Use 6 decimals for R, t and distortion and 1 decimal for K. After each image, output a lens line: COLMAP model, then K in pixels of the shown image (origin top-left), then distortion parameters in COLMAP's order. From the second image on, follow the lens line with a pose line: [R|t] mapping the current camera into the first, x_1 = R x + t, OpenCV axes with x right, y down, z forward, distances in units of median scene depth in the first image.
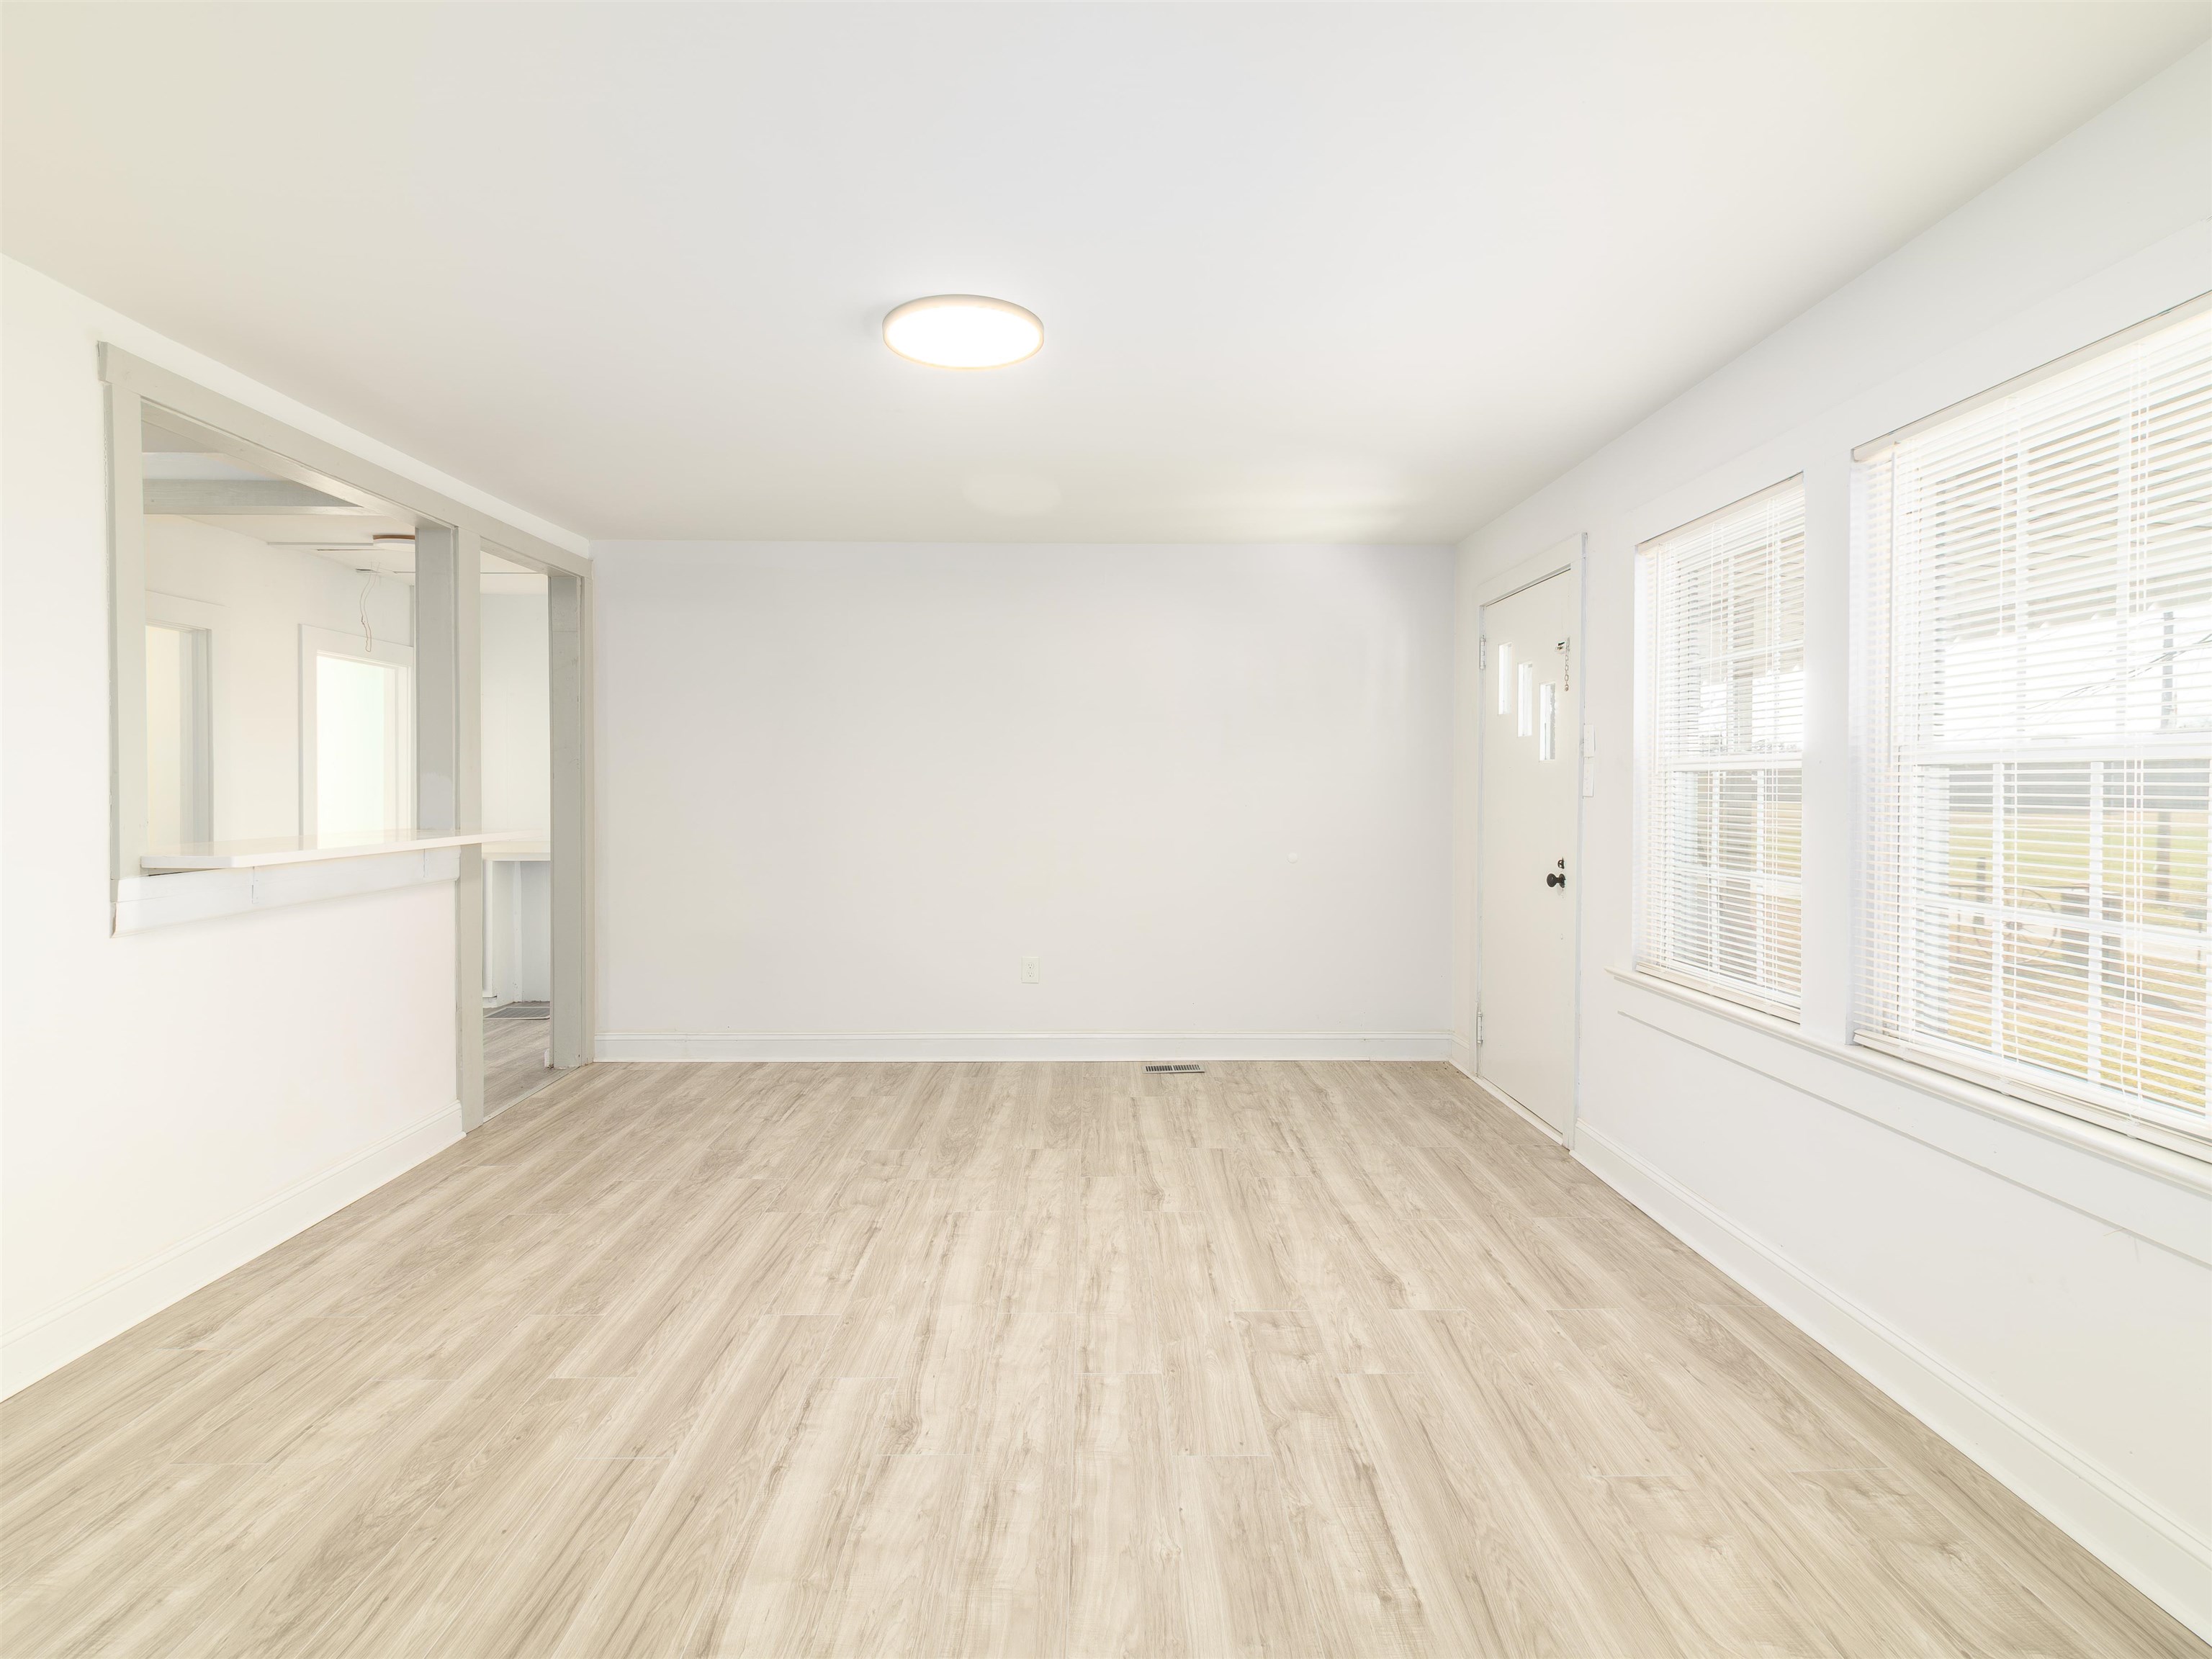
lens RADIAL K [[1167.3, 0, 1095.2], [0, 1167.3, 816.9], [0, 0, 1]] dist [0.007307, 0.000215]
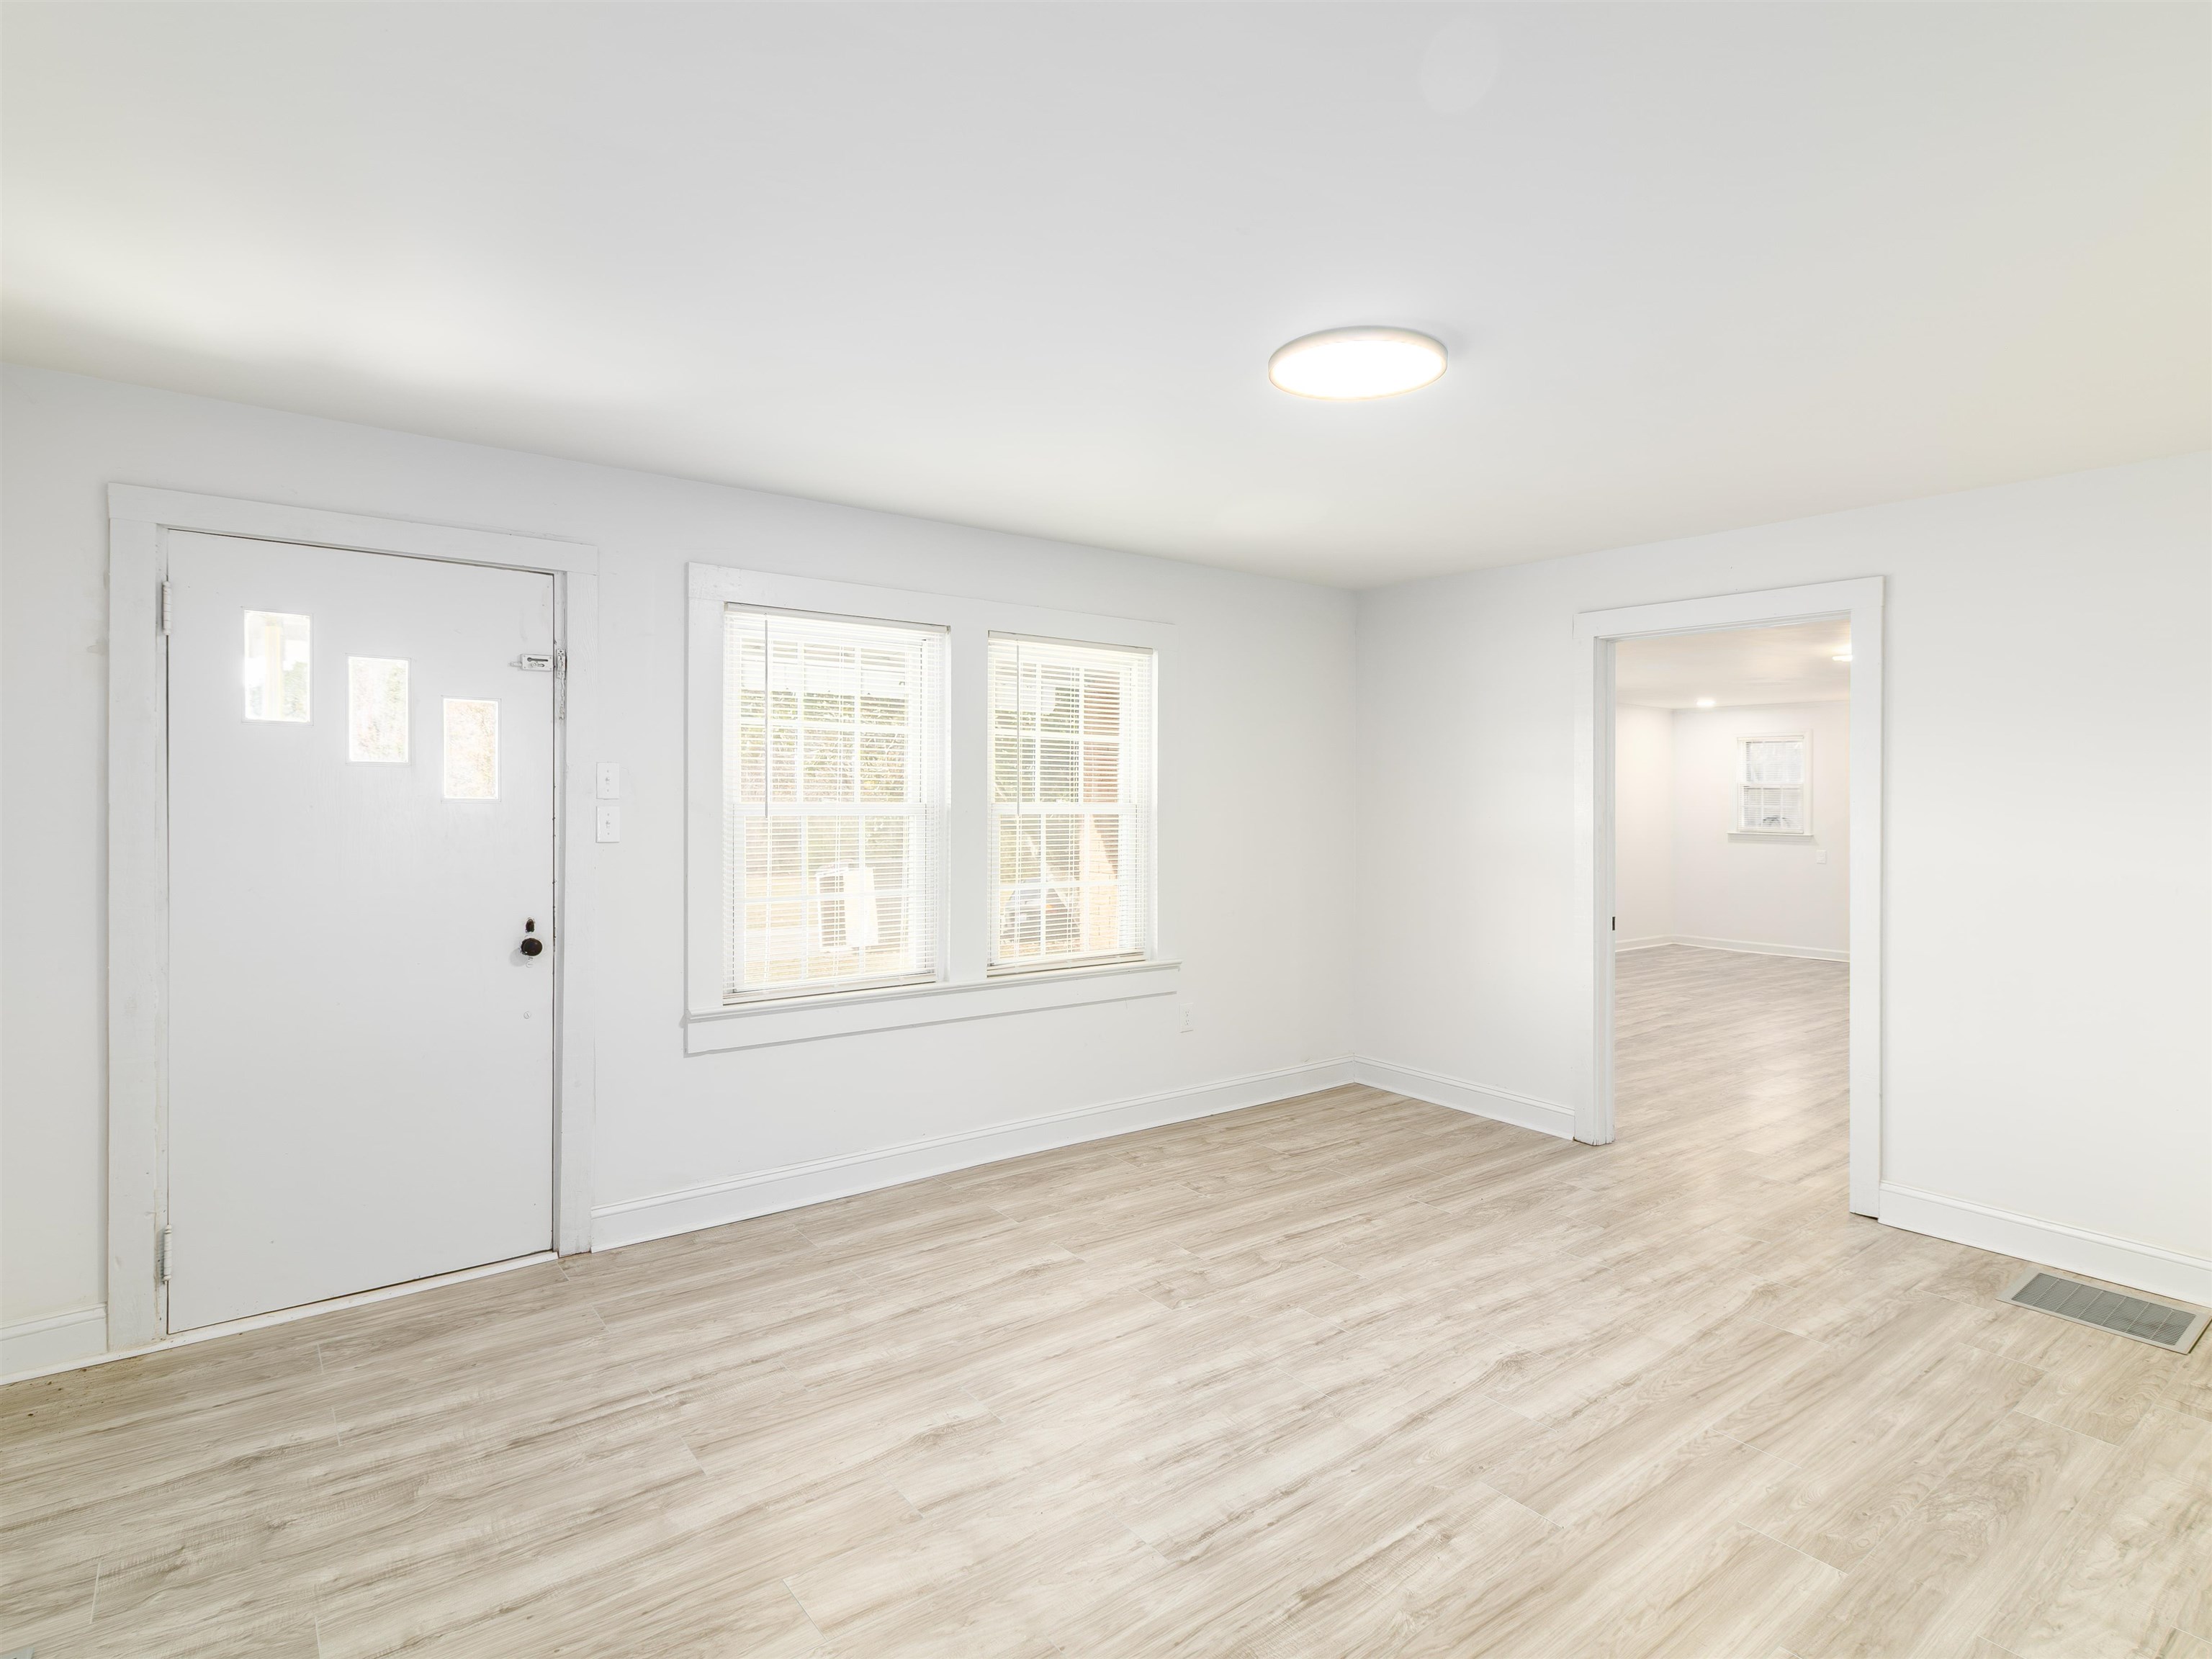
lens RADIAL K [[1167.3, 0, 1091.5], [0, 1167.3, 819.6], [0, 0, 1]] dist [0.007307, 0.000215]
pose [[-0.615453, -0.025821, 0.787751, -0.764921], [0.009366, 0.999153, 0.040067, -0.099262], [-0.788118, 0.032037, -0.614690, 1.883685]]
